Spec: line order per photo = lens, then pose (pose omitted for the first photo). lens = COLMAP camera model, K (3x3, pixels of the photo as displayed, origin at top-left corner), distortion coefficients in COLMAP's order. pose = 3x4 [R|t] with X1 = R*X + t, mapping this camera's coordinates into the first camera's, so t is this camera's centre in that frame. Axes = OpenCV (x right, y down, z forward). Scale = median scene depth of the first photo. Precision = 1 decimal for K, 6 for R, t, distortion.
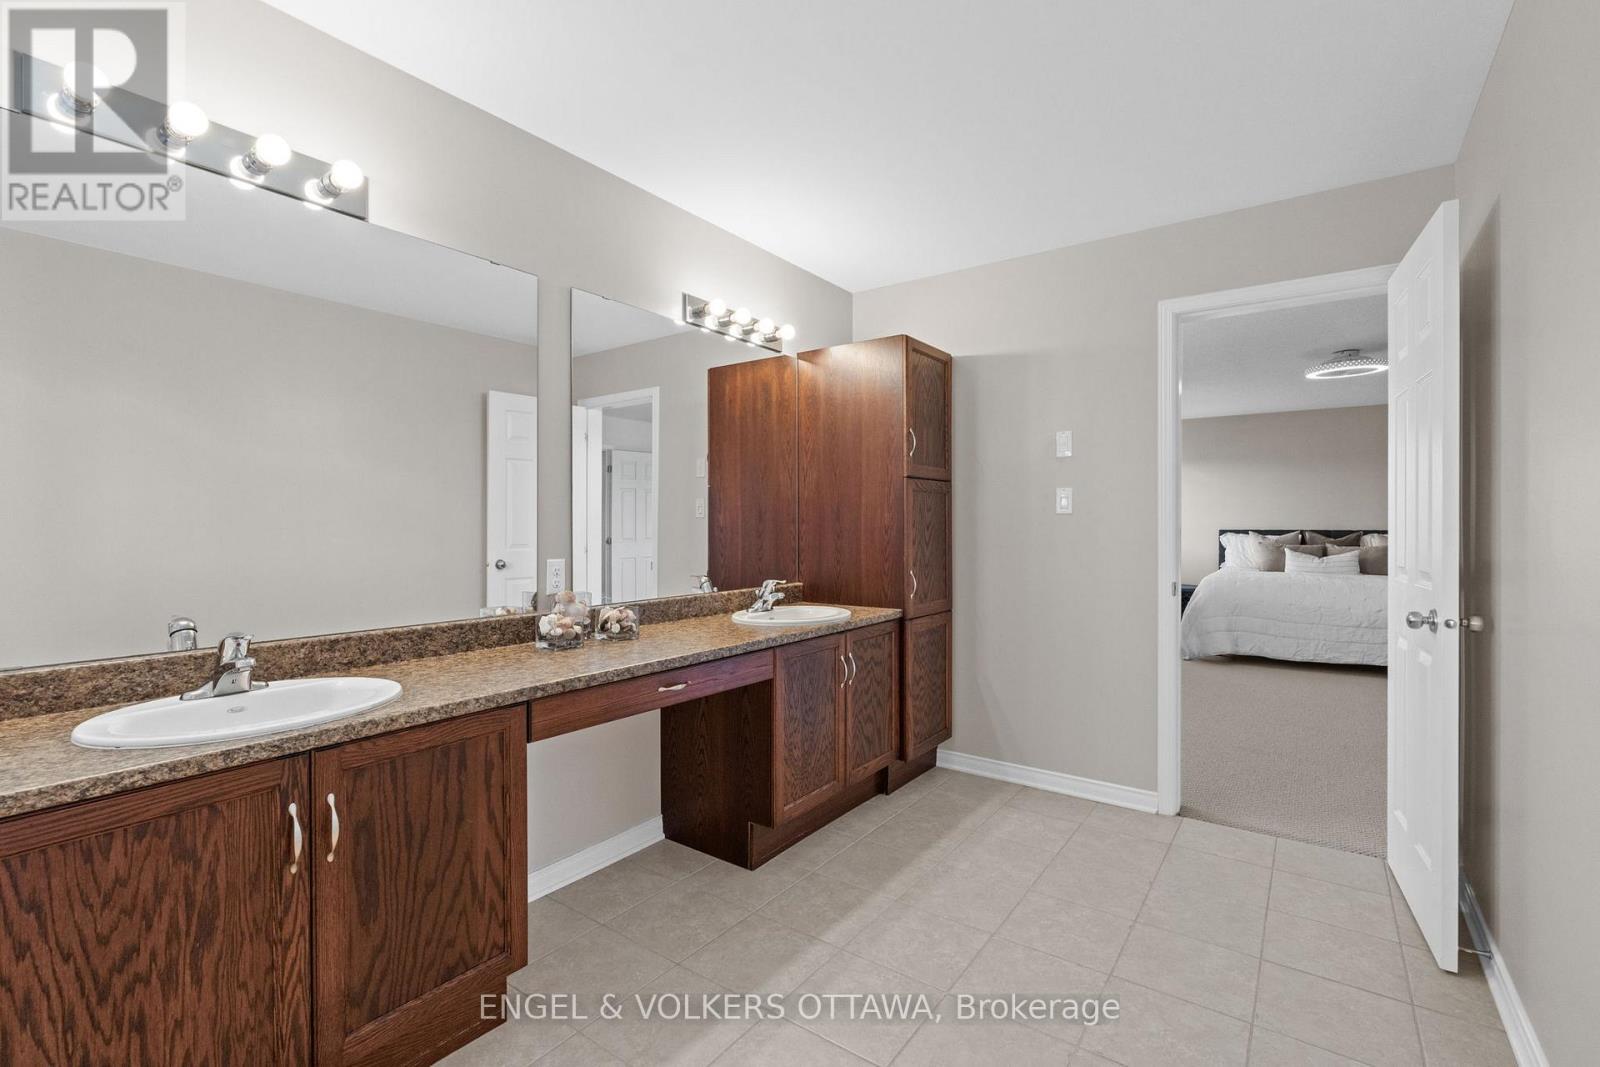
lens RADIAL K [[711.2, 0, 795.3], [0, 711.2, 528.0], [0, 0, 1]] dist [-0.003098, -0.001550]
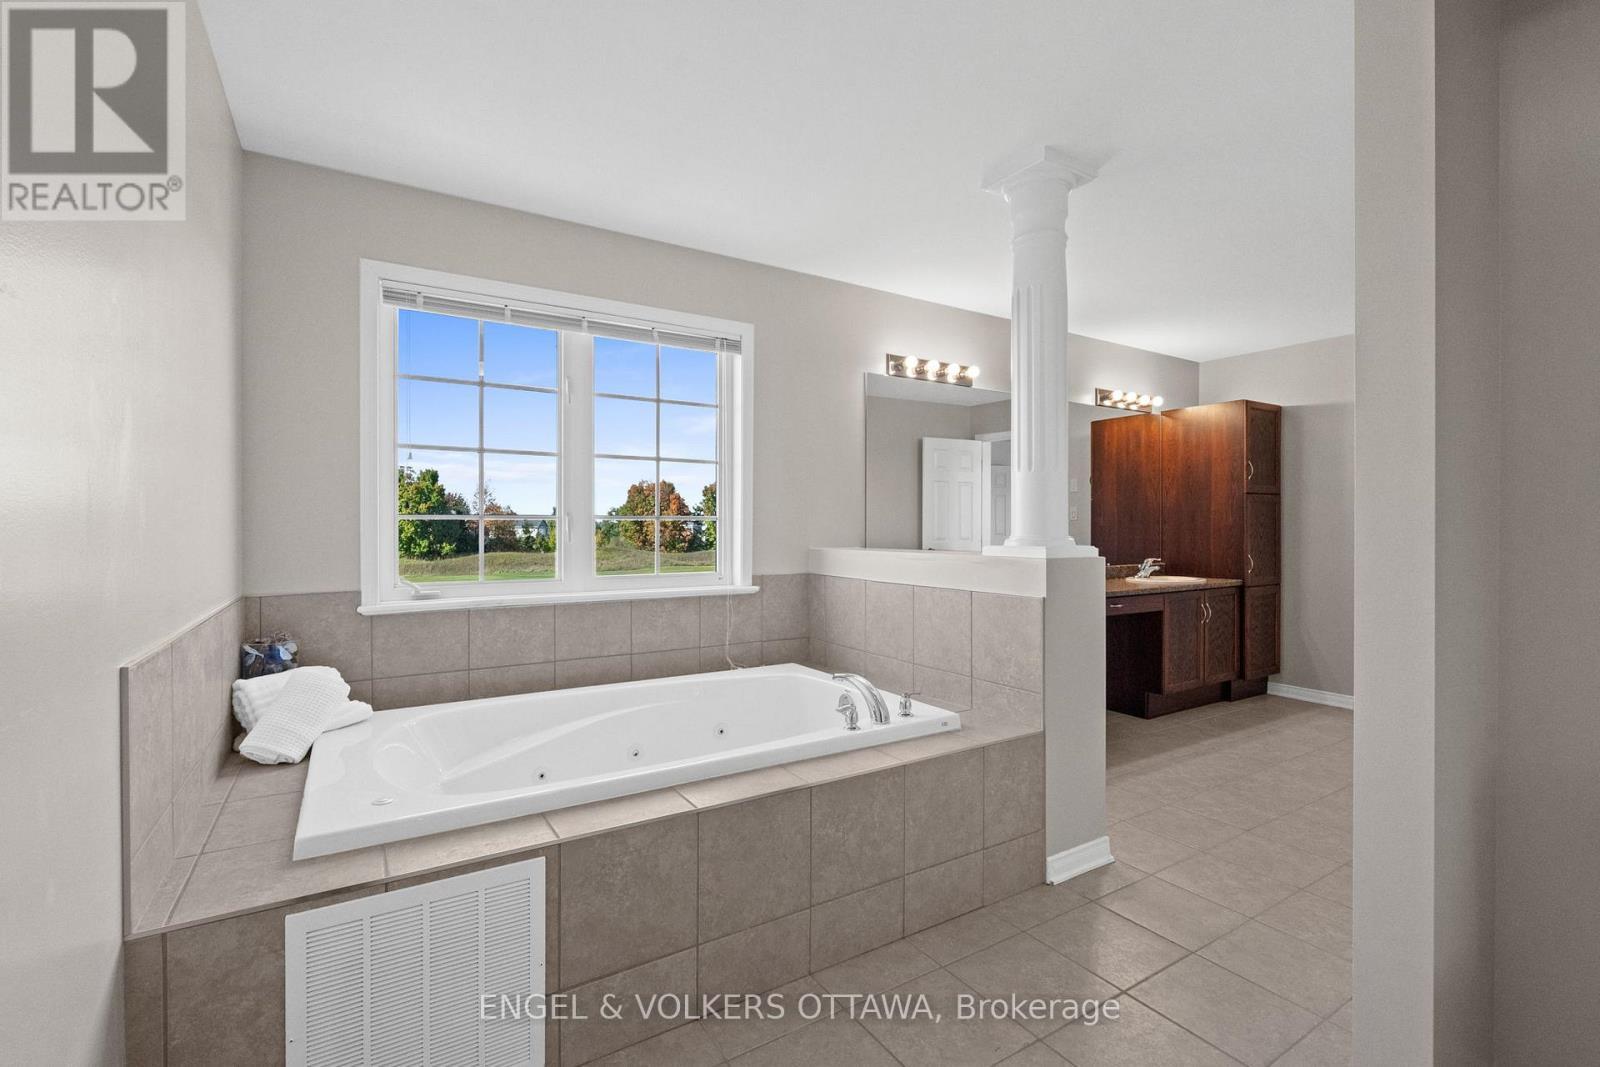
lens RADIAL K [[711.2, 0, 799.9], [0, 711.2, 532.1], [0, 0, 1]] dist [-0.003098, -0.001550]
pose [[0.929977, 0.001784, -0.367614, -0.165773], [-0.000147, 0.999990, 0.004481, 0.004927], [0.367619, -0.004114, 0.929968, -0.735440]]
